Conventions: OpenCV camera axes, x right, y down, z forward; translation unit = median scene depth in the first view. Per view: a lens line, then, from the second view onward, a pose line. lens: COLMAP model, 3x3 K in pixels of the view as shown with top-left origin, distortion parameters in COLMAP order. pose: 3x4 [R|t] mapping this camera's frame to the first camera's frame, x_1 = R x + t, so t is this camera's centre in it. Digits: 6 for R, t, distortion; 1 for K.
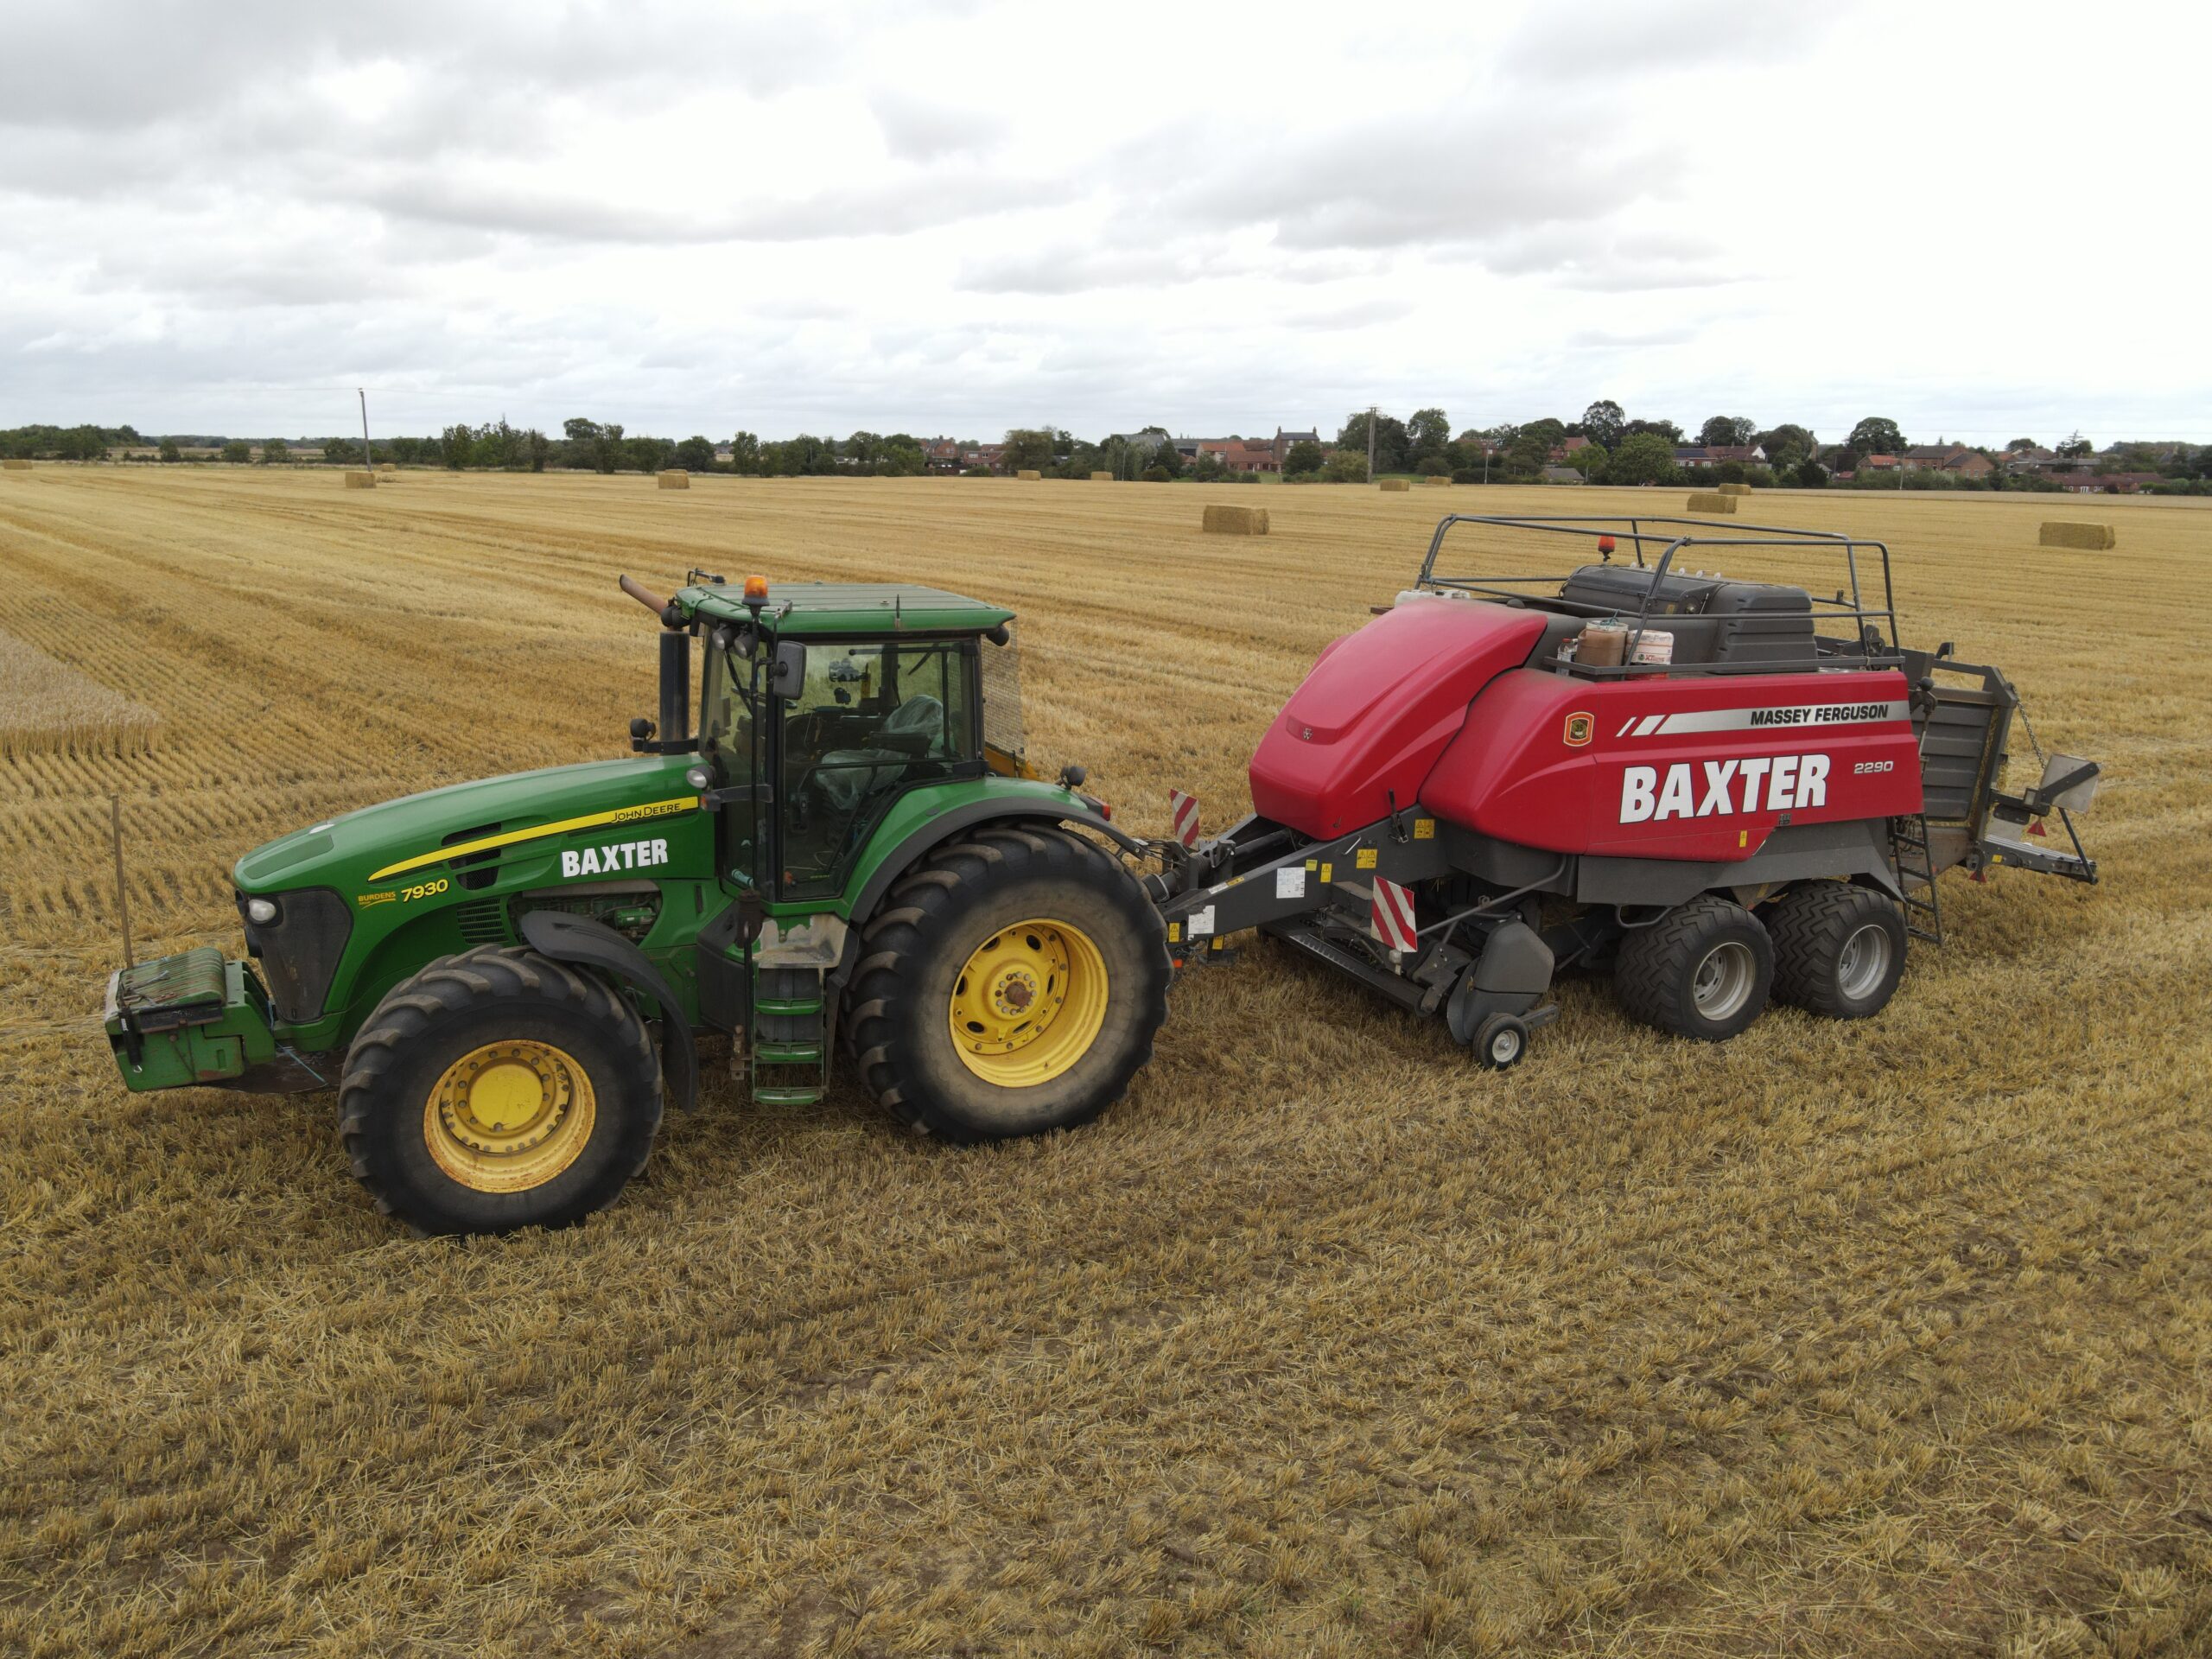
lens RADIAL K [[1627.0, 0, 1099.5], [0, 1627.0, 829.2], [0, 0, 1]] dist [0.024107, -0.006300]
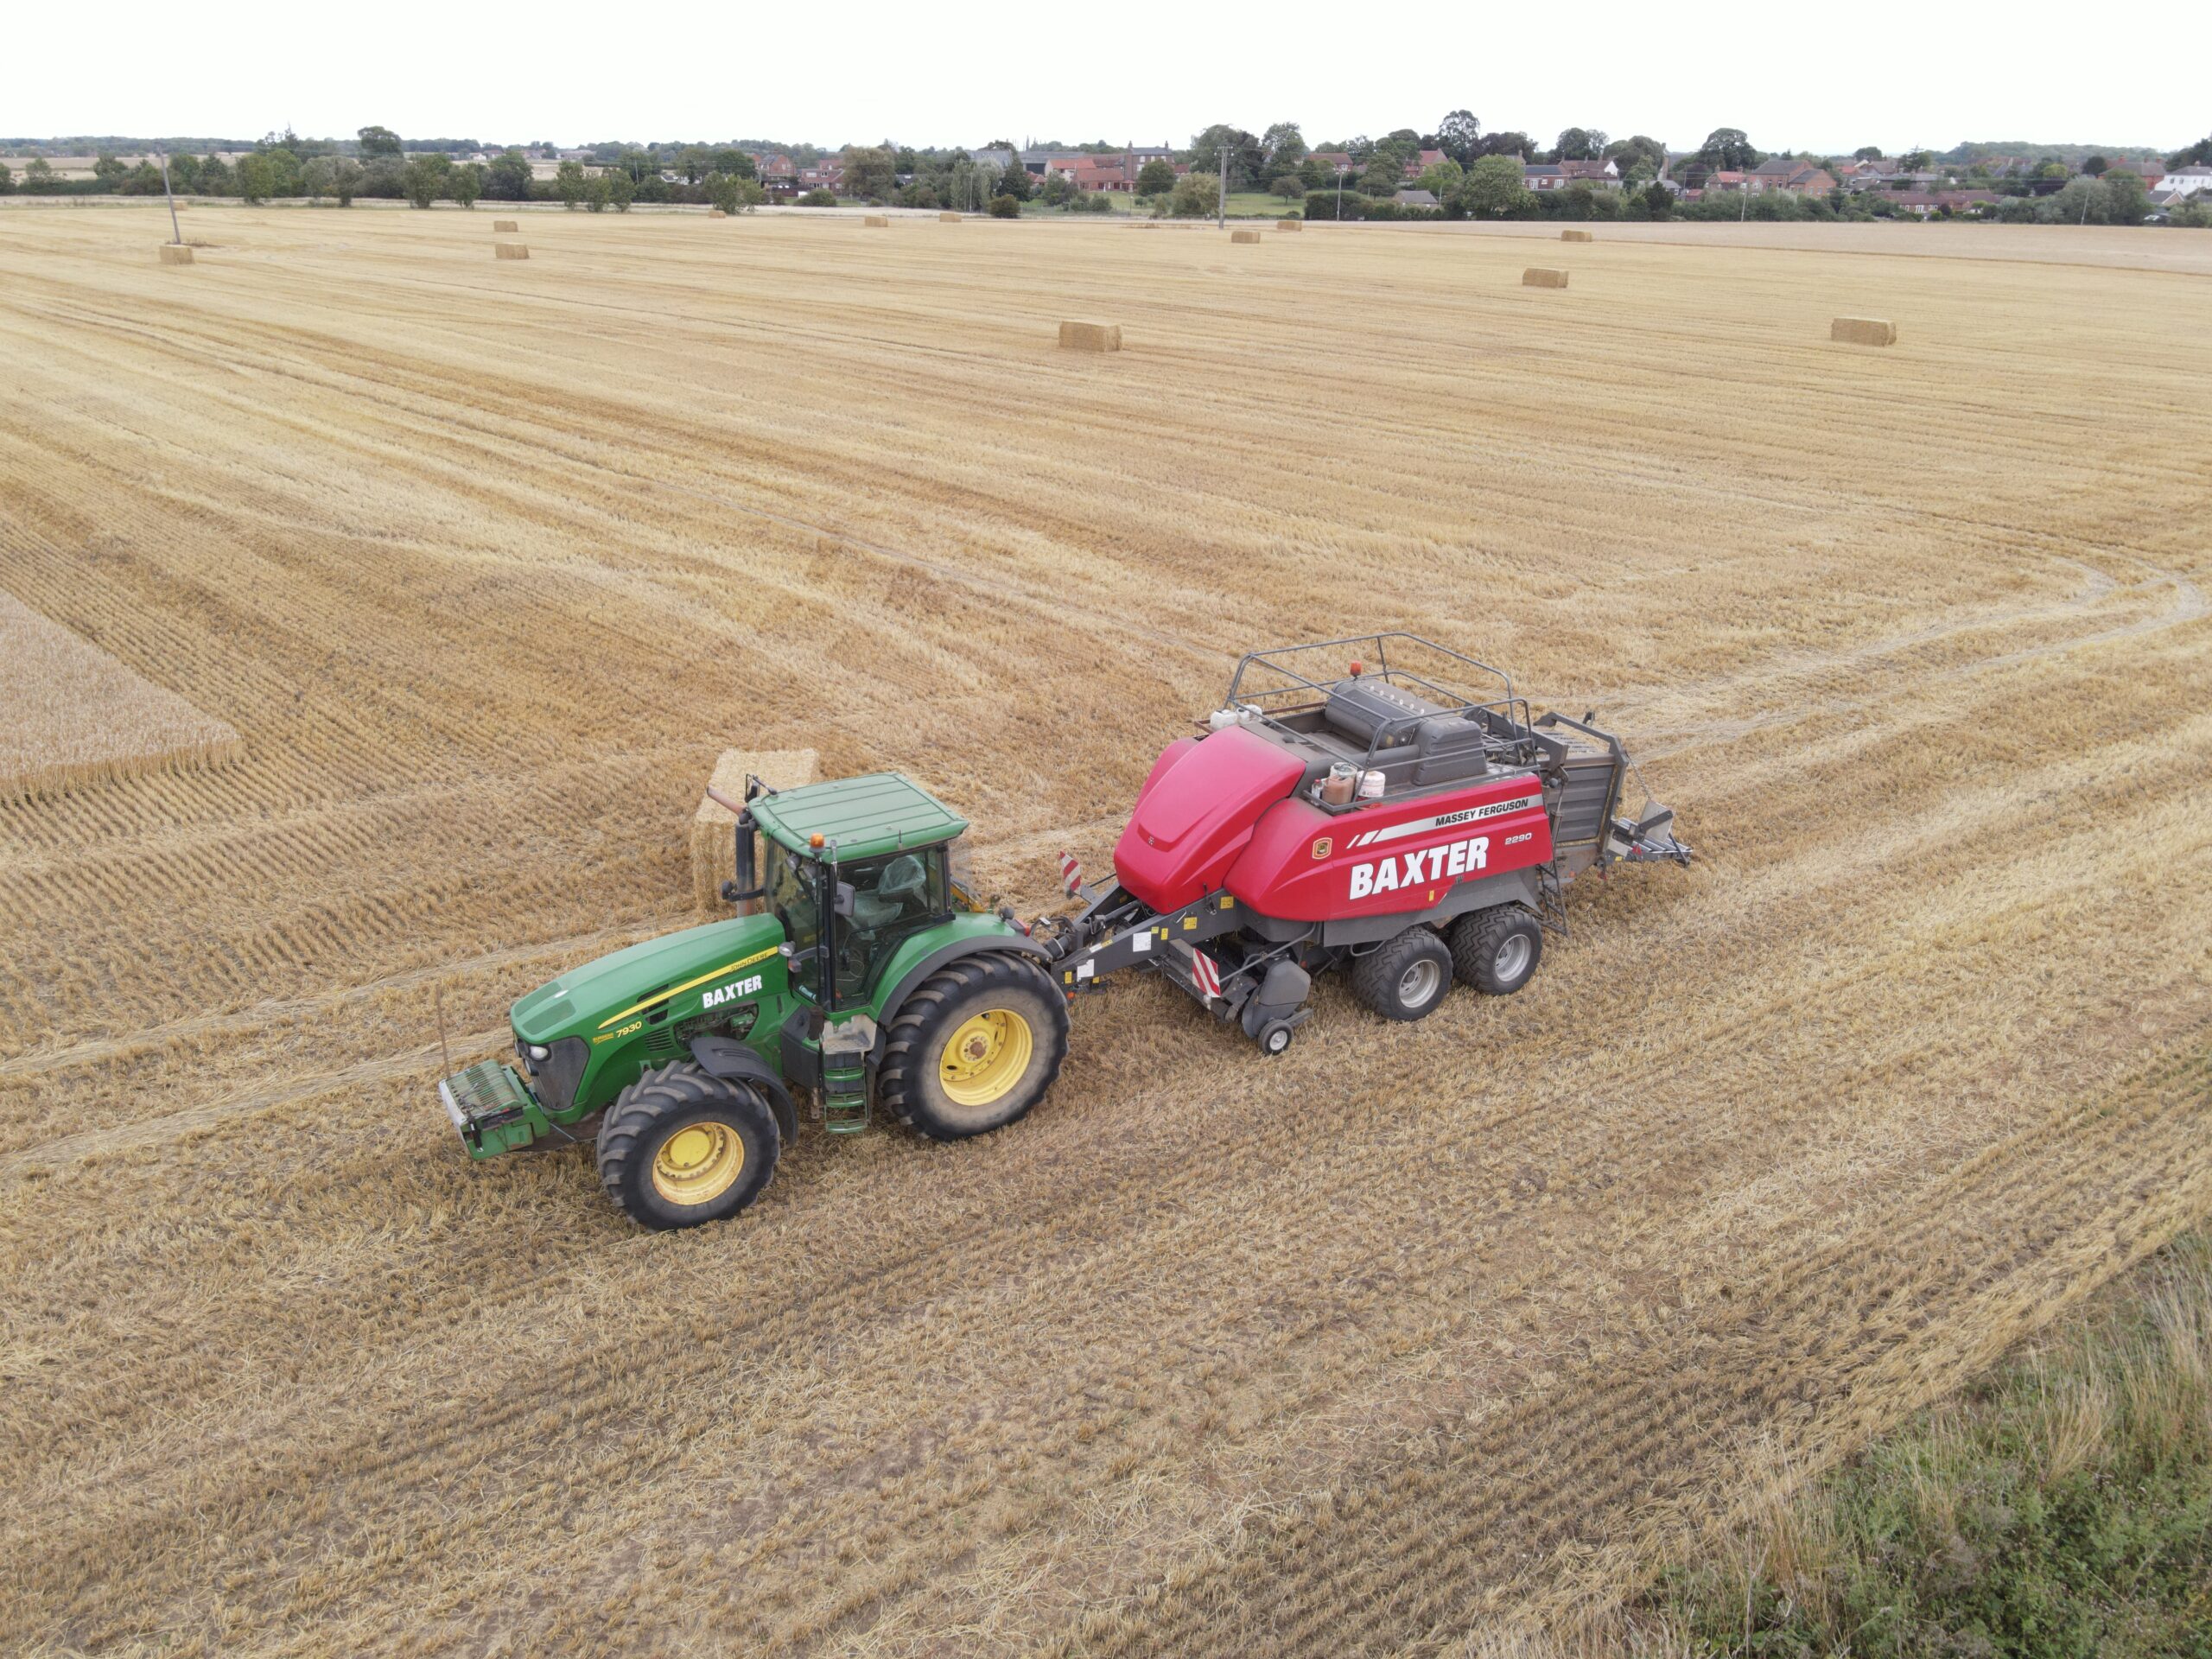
lens RADIAL K [[1627.0, 0, 1098.1], [0, 1627.0, 821.3], [0, 0, 1]] dist [0.024107, -0.006300]
pose [[0.996072, -0.035413, 0.081162, -0.053911], [0.021745, 0.986308, 0.163473, -0.387593], [-0.085840, -0.161066, 0.983204, -0.580990]]
